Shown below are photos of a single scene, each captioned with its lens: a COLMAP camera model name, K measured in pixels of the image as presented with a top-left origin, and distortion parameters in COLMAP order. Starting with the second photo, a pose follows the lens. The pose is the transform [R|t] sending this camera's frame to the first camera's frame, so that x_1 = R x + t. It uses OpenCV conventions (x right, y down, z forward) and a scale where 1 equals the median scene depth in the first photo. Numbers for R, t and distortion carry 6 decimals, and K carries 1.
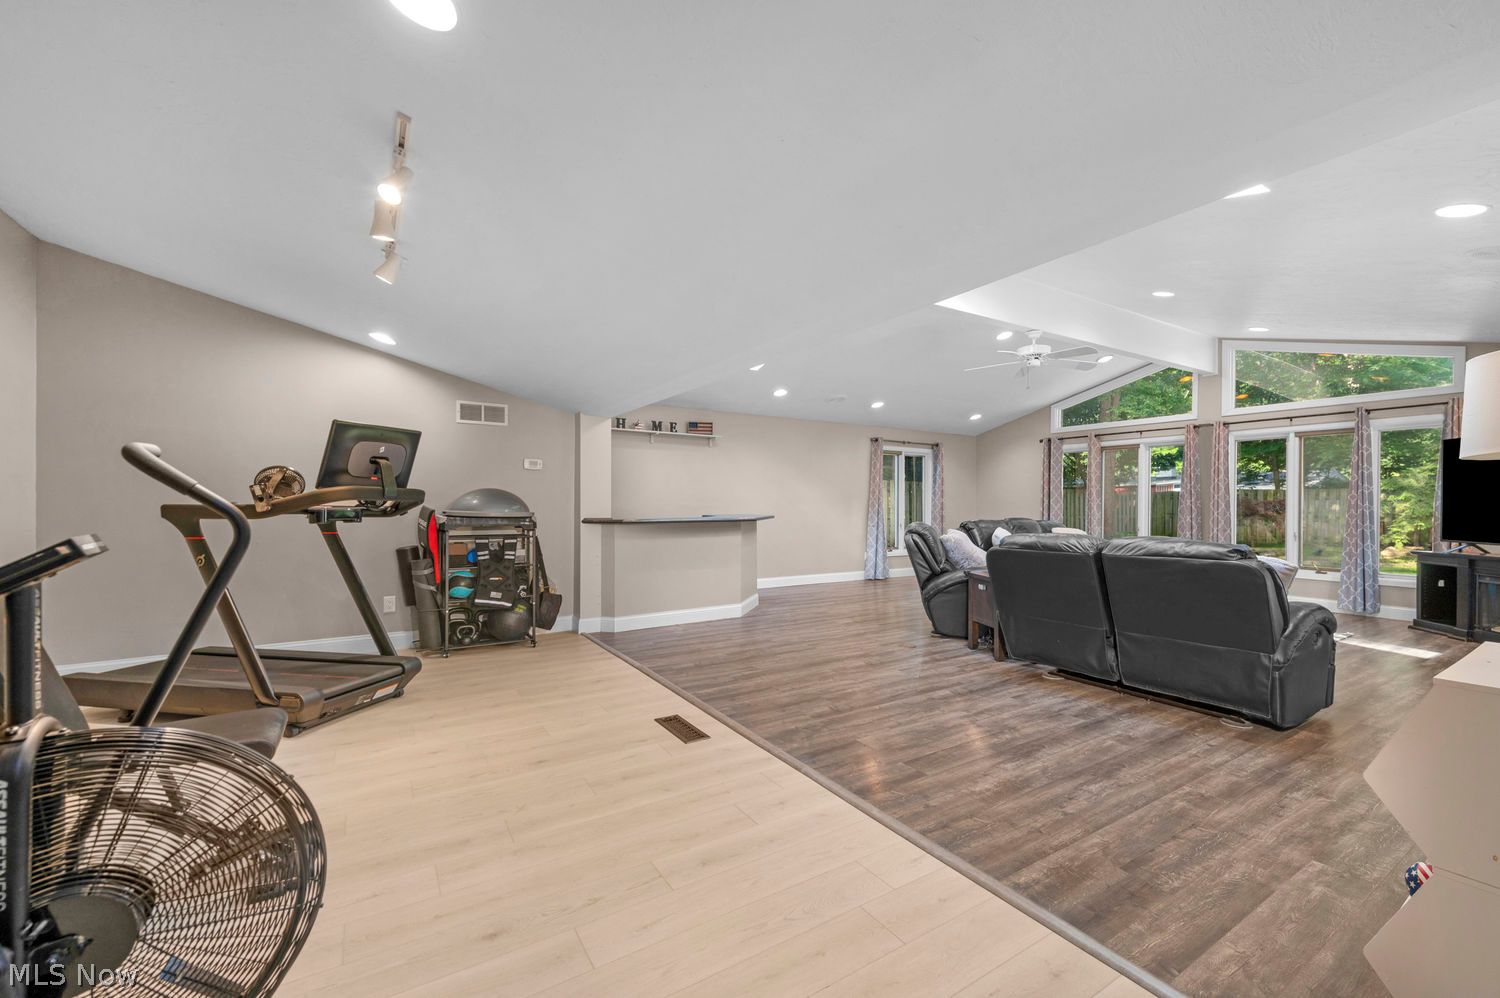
lens RADIAL K [[608.3, 0, 779.4], [0, 608.3, 510.0], [0, 0, 1]] dist [0.000989, -0.000411]
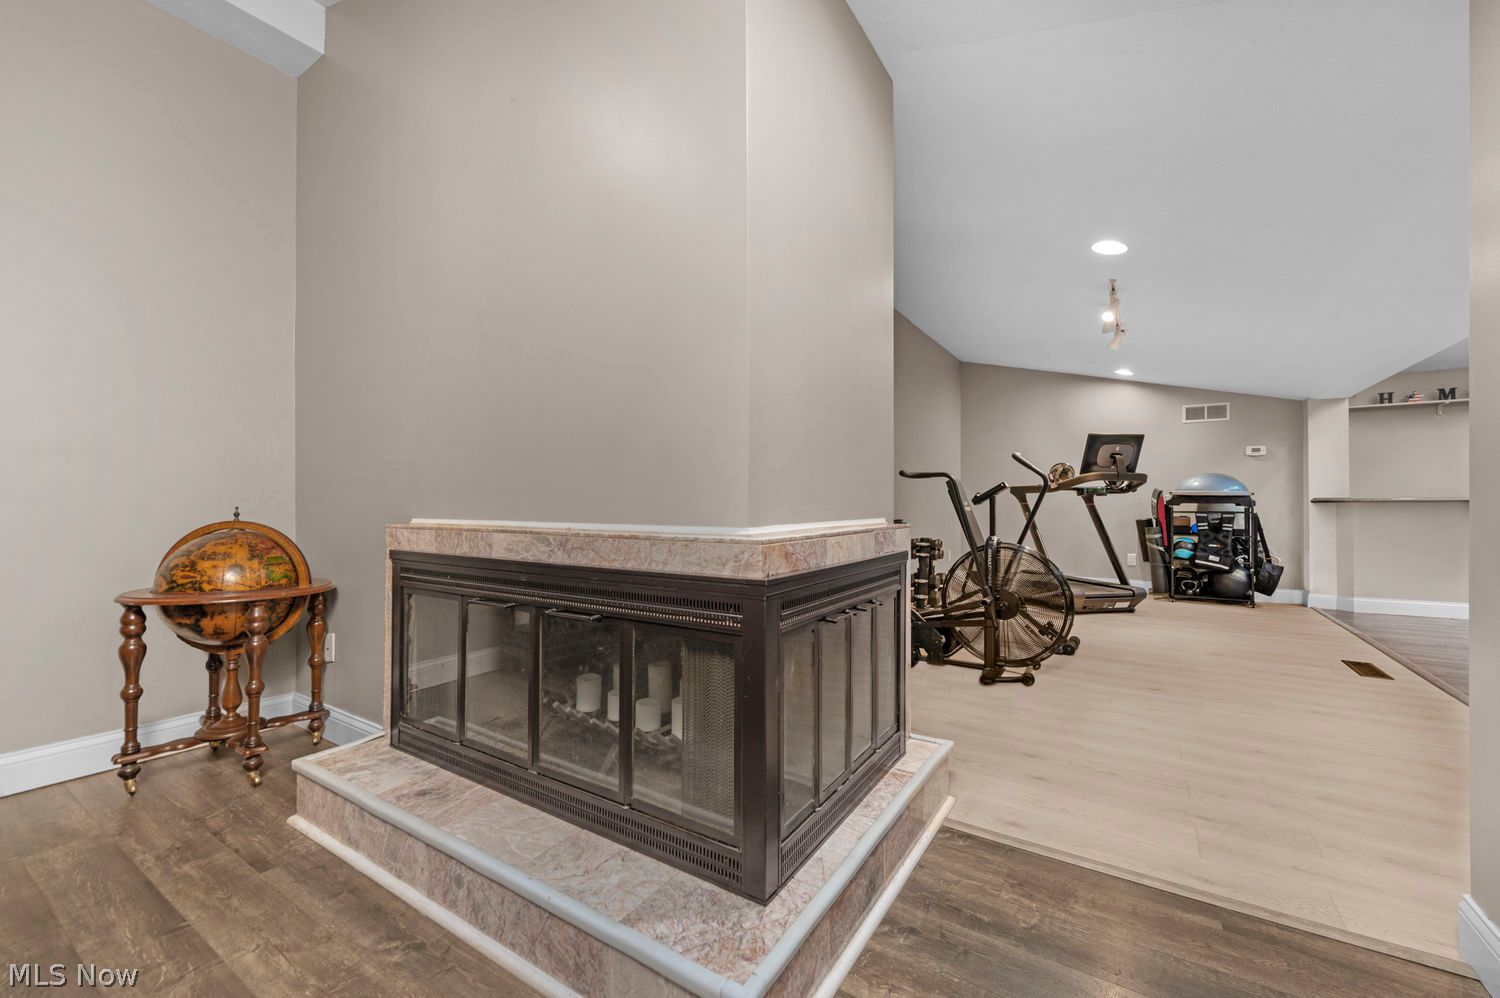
lens RADIAL K [[597.3, 0, 768.4], [0, 597.3, 496.5], [0, 0, 1]] dist [0.009793, -0.000312]
pose [[0.406756, -0.015110, -0.913412, 0.286074], [-0.005839, 0.999800, -0.019139, 0.043010], [0.913518, 0.013119, 0.406587, -0.330911]]
